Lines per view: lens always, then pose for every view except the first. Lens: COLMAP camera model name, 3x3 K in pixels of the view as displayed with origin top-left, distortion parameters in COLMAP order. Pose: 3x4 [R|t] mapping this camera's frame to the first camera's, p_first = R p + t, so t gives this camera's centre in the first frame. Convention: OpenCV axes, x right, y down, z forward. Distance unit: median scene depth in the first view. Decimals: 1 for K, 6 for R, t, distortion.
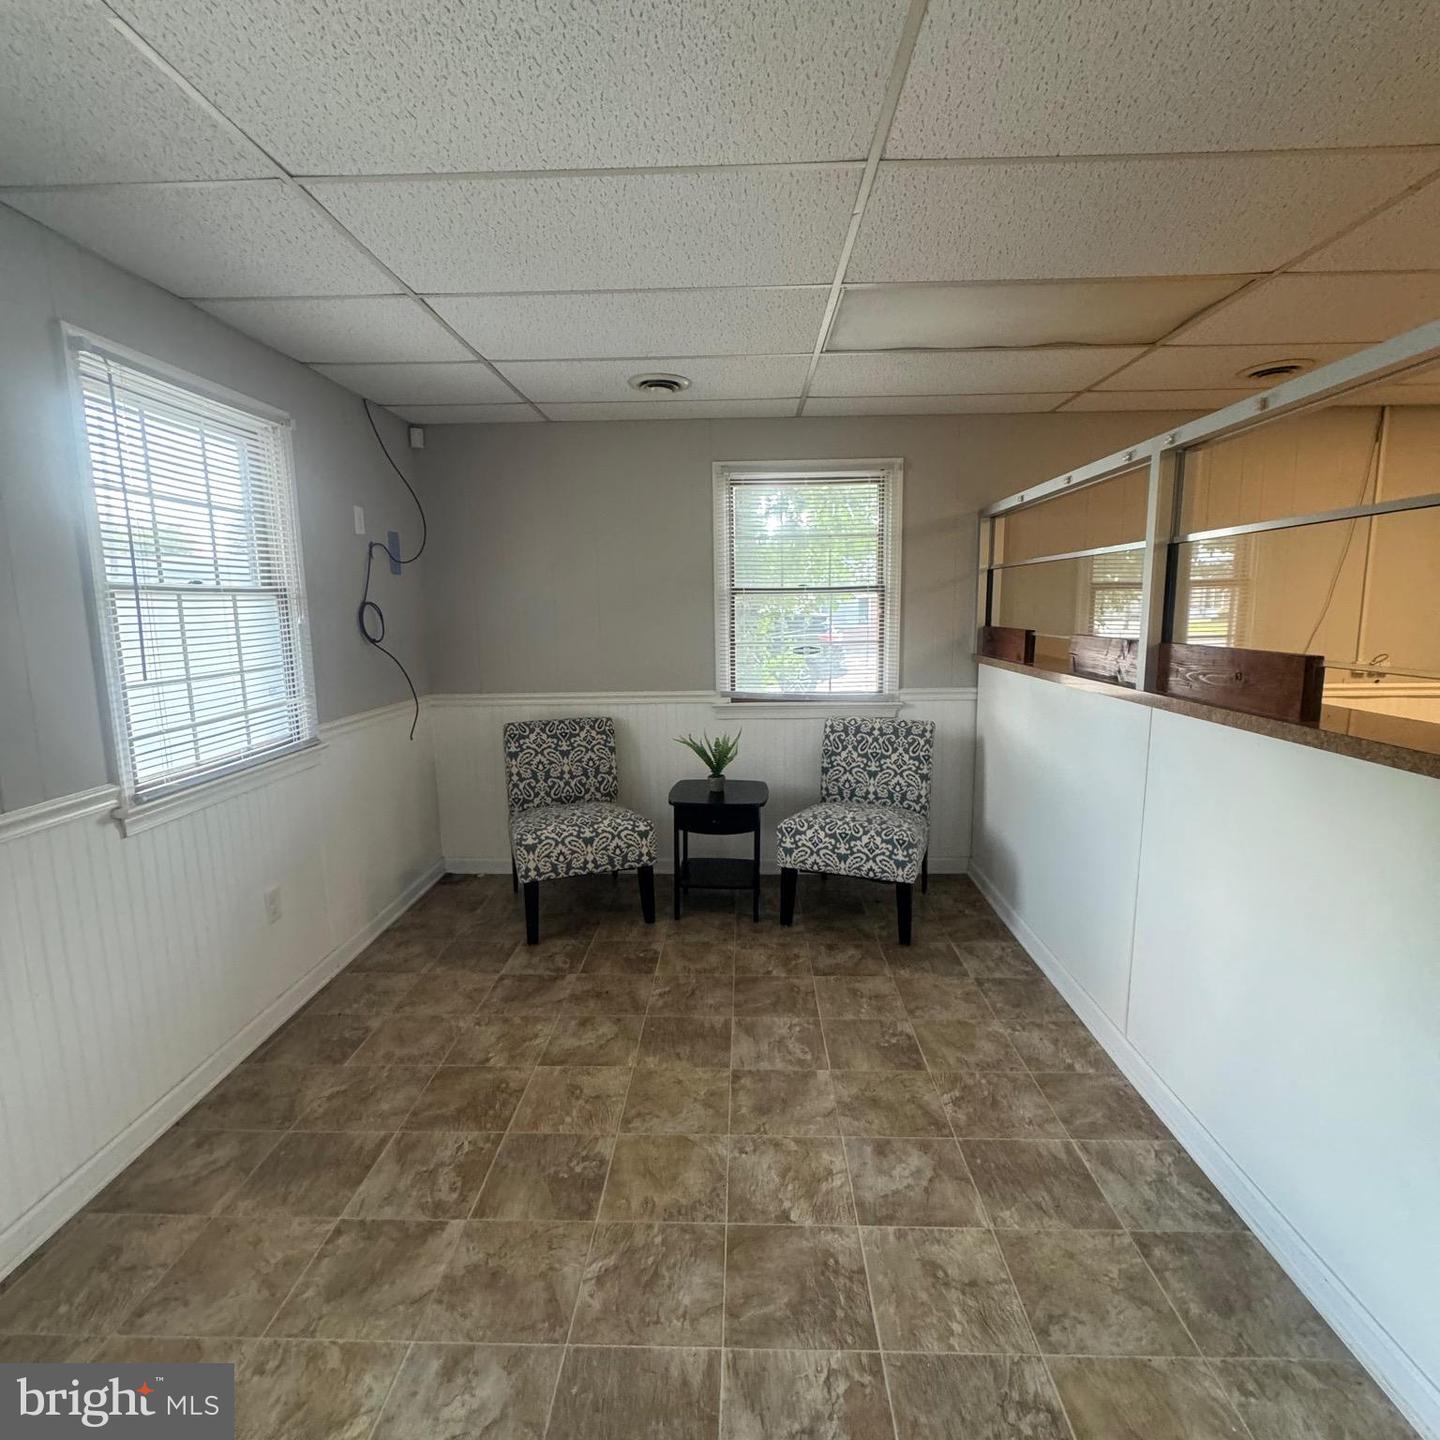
lens RADIAL K [[762.1, 0, 720.6], [0, 762.1, 718.4], [0, 0, 1]] dist [-0.003301, -0.000064]
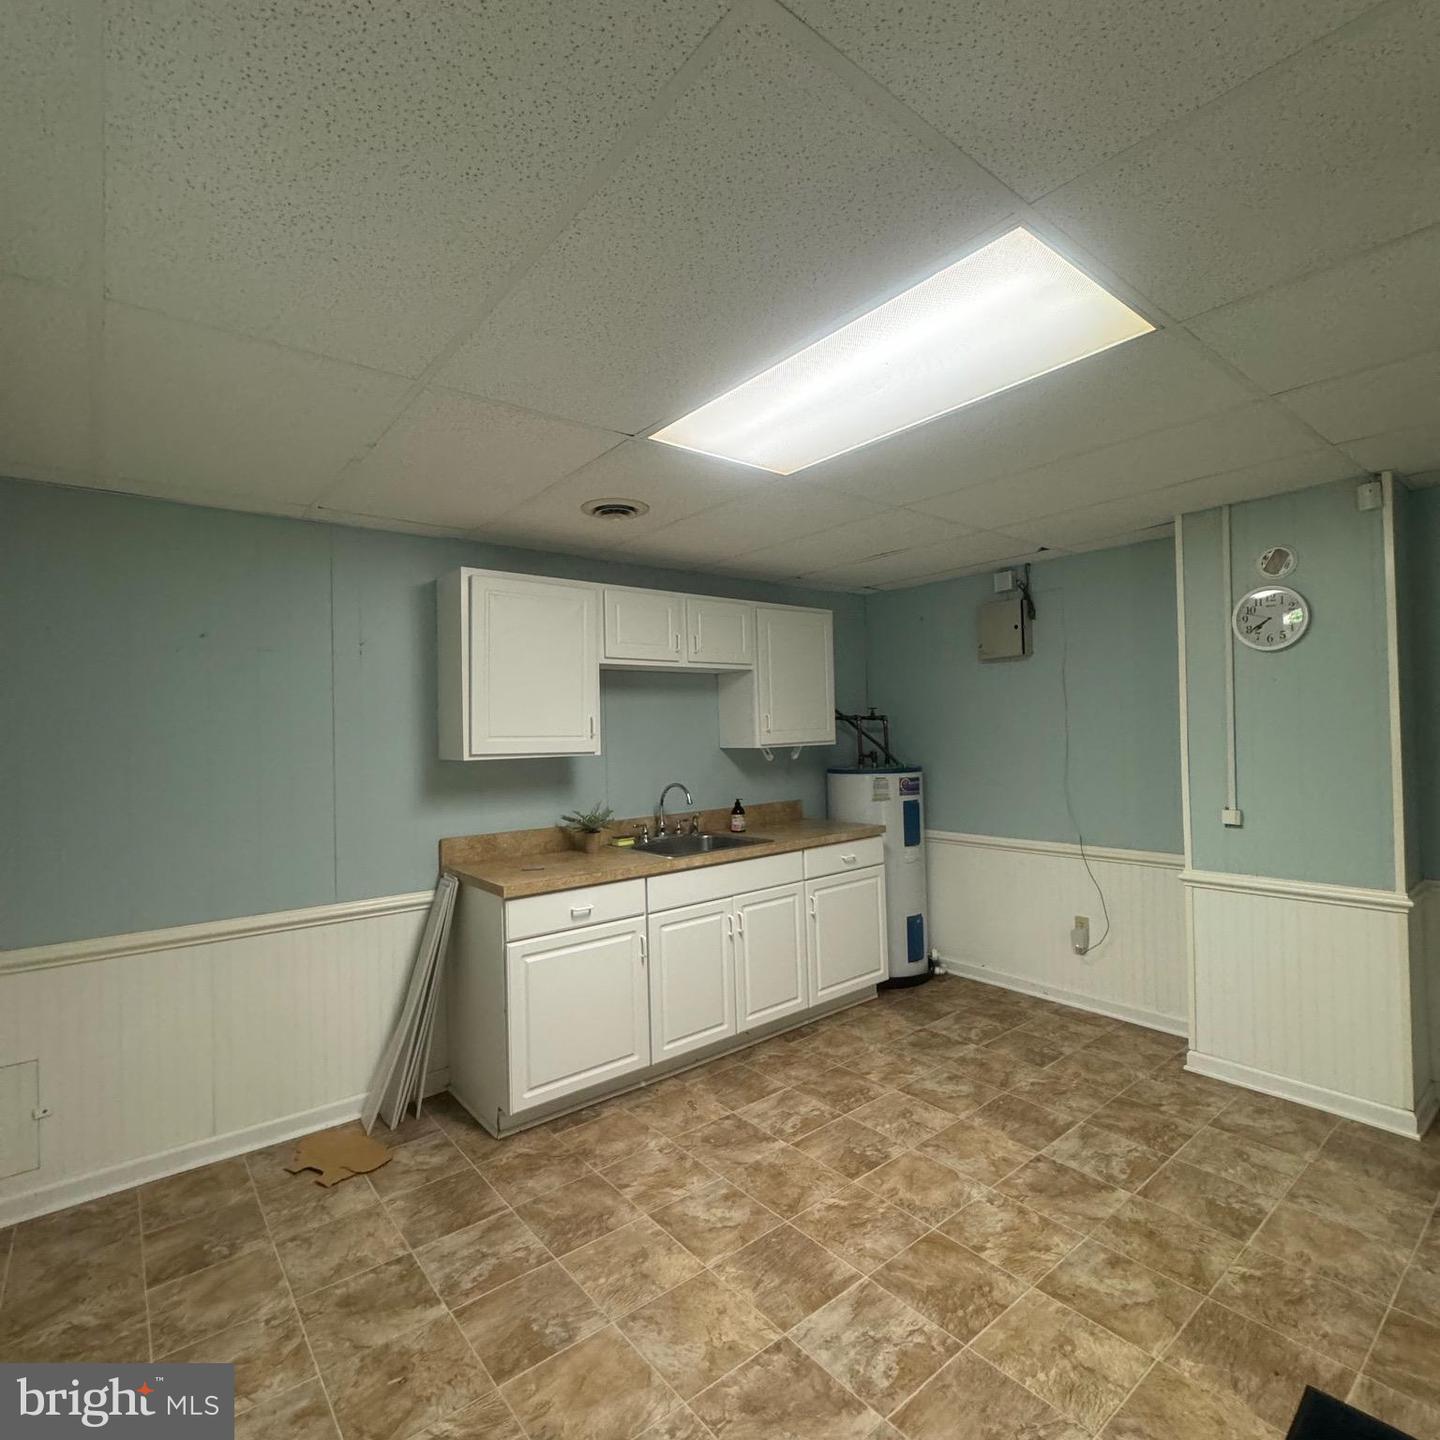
lens RADIAL K [[762.1, 0, 720.3], [0, 762.1, 718.4], [0, 0, 1]] dist [-0.003301, -0.000064]
pose [[0.652821, -0.008698, -0.757463, 0.203053], [-0.099705, 0.990248, -0.097302, 0.042189], [0.750922, 0.139044, 0.645587, -0.496923]]
